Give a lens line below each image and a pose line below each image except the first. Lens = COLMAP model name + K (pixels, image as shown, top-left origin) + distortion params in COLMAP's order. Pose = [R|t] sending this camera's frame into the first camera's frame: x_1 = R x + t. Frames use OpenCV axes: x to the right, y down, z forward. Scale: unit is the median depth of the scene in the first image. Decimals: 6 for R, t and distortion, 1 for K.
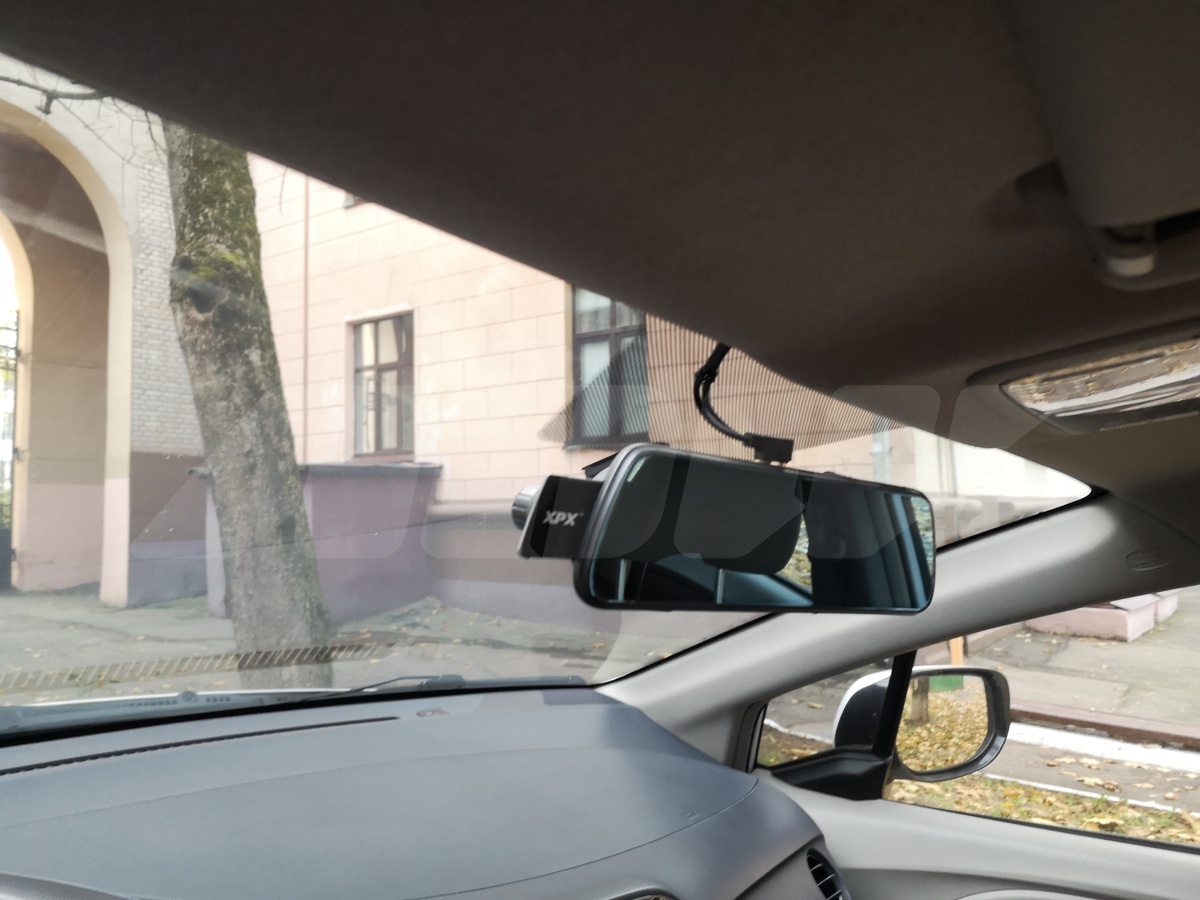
lens RADIAL K [[971.6, 0, 600.3], [0, 971.6, 453.7], [0, 0, 1]] dist [0.060654, -0.076943]
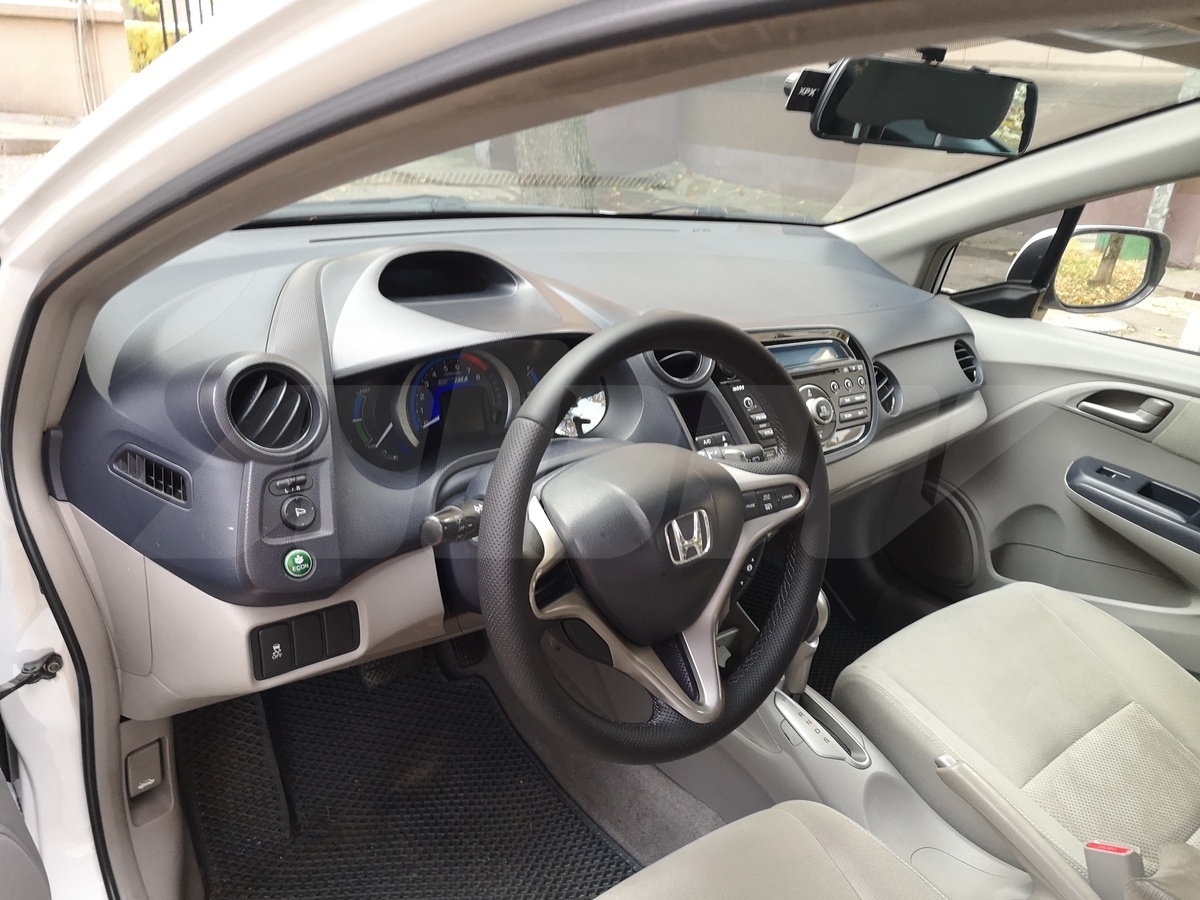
lens RADIAL K [[971.6, 0, 605.5], [0, 971.6, 451.5], [0, 0, 1]] dist [0.060654, -0.076943]
pose [[0.970474, 0.124386, -0.206662, 0.020597], [-0.027206, 0.907760, 0.418607, -0.029833], [0.239669, -0.400624, 0.884341, -0.378658]]
